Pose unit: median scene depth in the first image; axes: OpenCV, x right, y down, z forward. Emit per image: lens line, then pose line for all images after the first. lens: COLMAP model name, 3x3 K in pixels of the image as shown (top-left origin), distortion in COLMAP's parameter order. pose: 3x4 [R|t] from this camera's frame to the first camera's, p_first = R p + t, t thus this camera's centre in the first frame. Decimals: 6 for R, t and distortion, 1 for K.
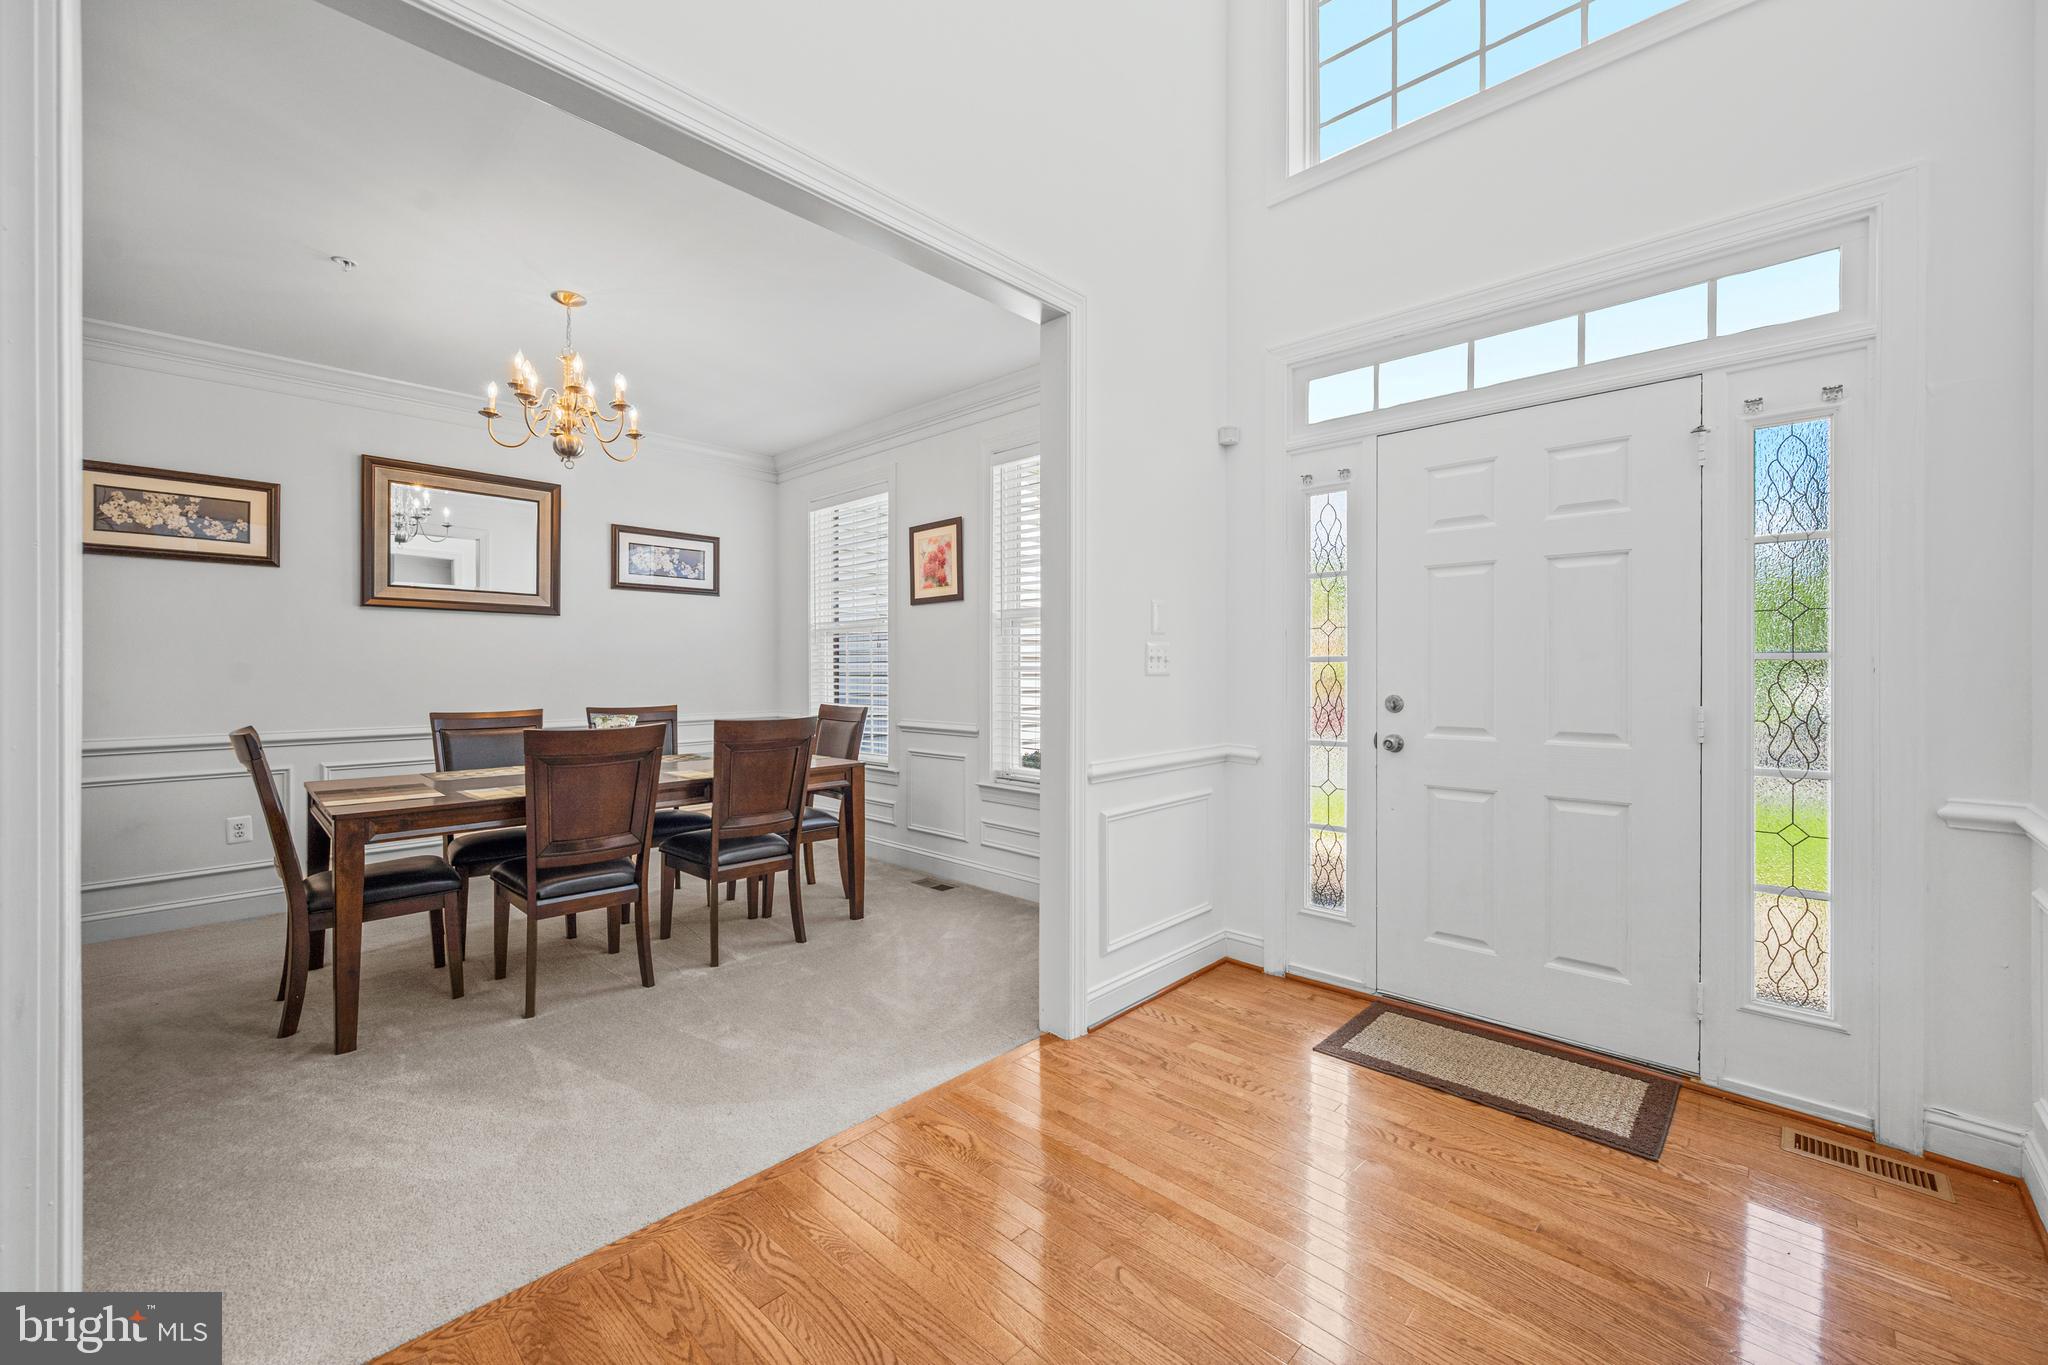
lens RADIAL K [[810.4, 0, 1020.9], [0, 810.4, 681.4], [0, 0, 1]] dist [-0.000621, -0.000266]
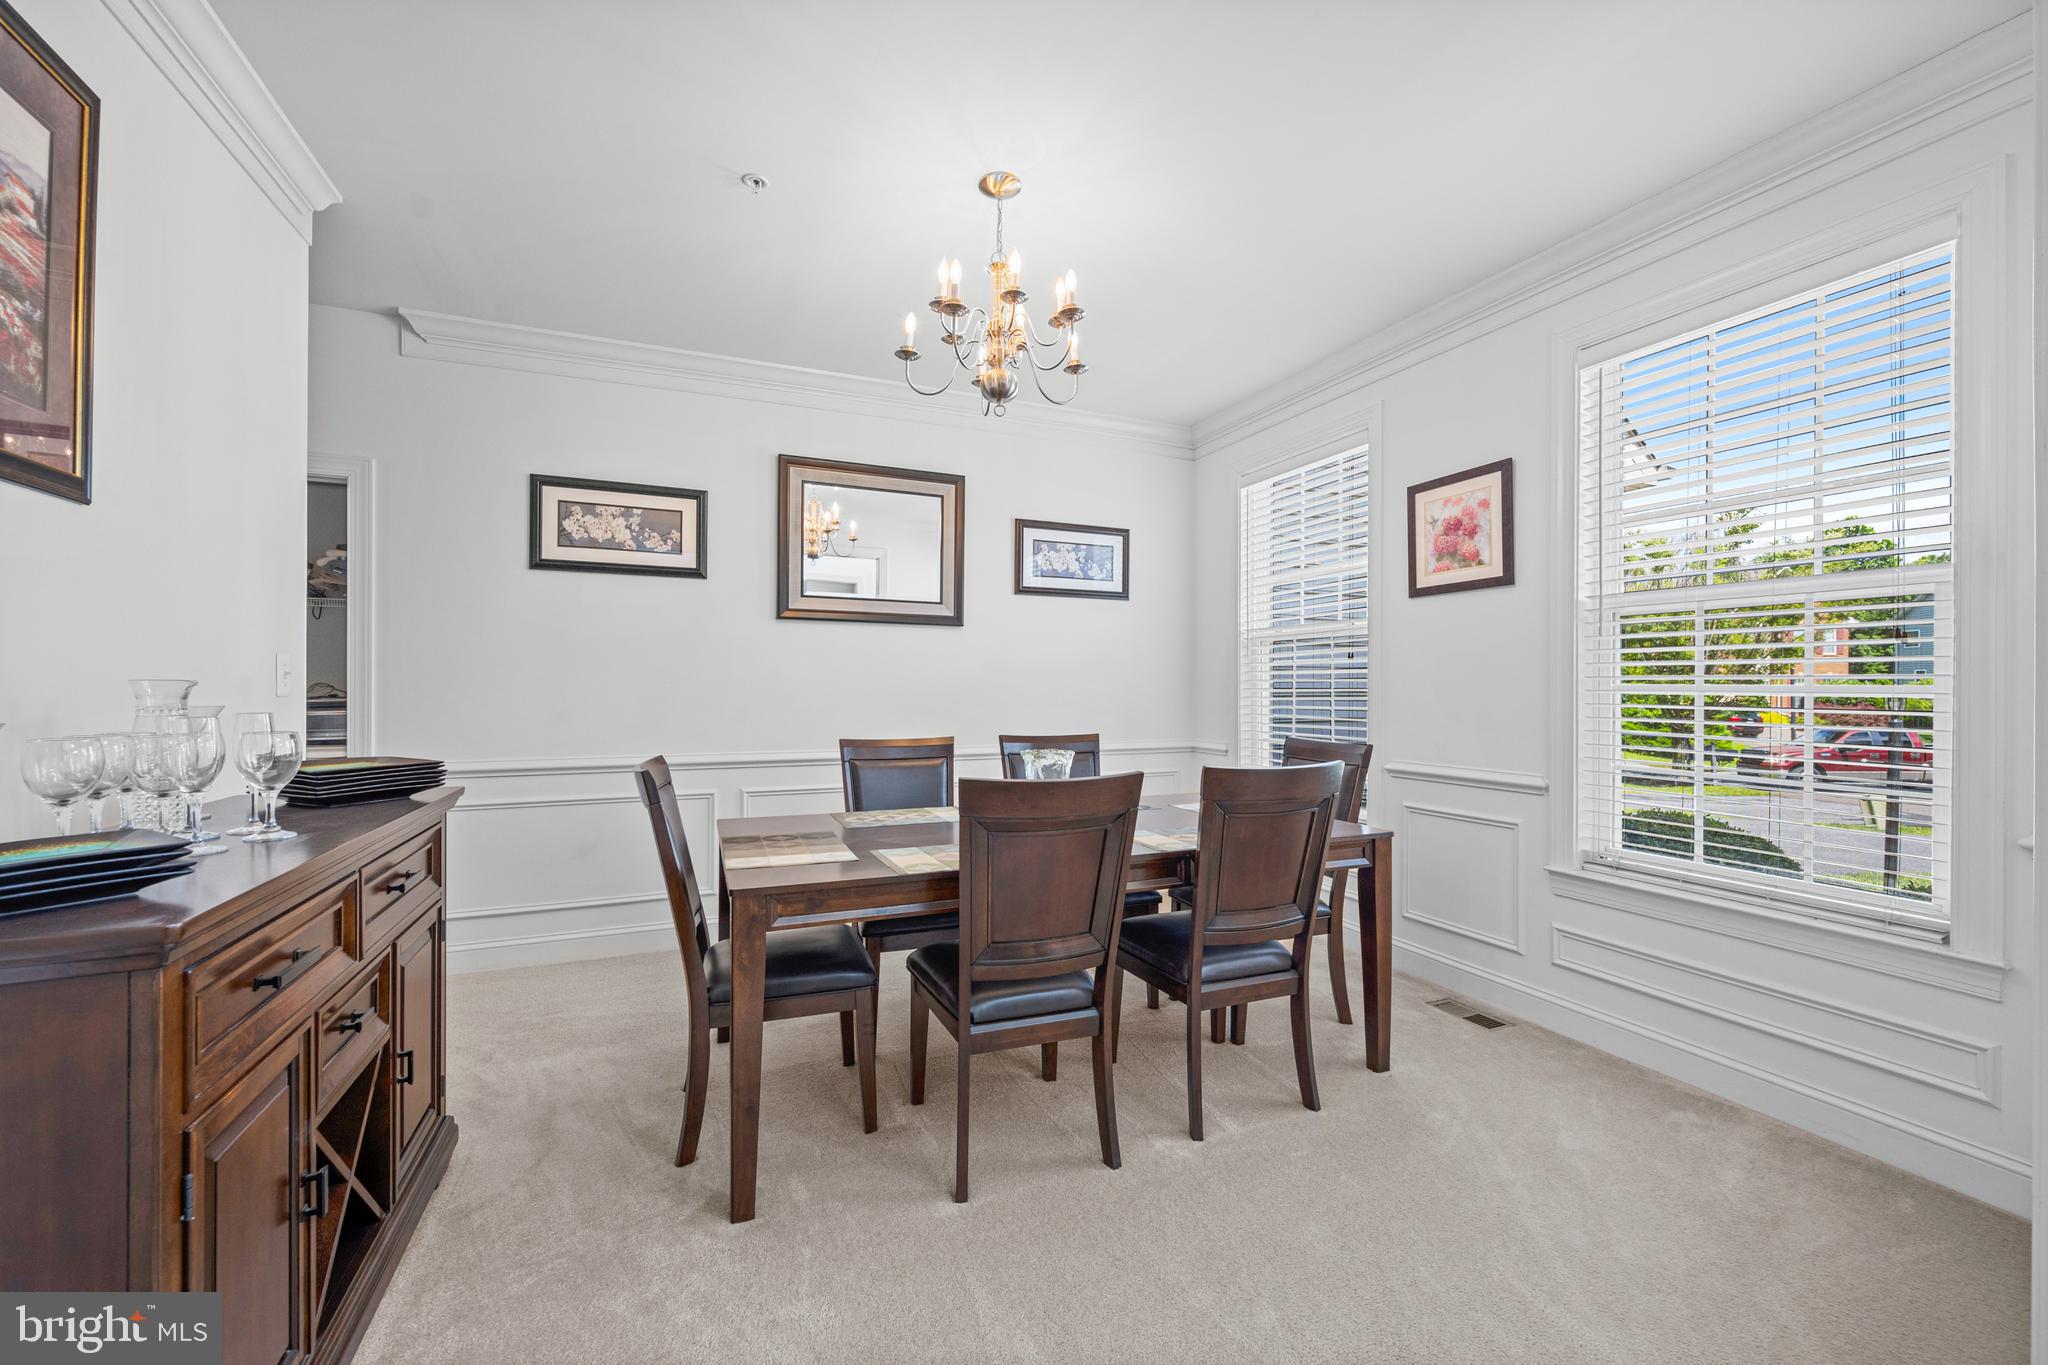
lens RADIAL K [[817.8, 0, 1026.8], [0, 817.8, 709.7], [0, 0, 1]] dist [0.001167, 0.000117]
pose [[0.920958, 0.012665, -0.389457, -0.212533], [-0.008470, 0.999886, 0.012486, -0.004354], [0.389571, -0.008200, 0.920960, 0.283815]]
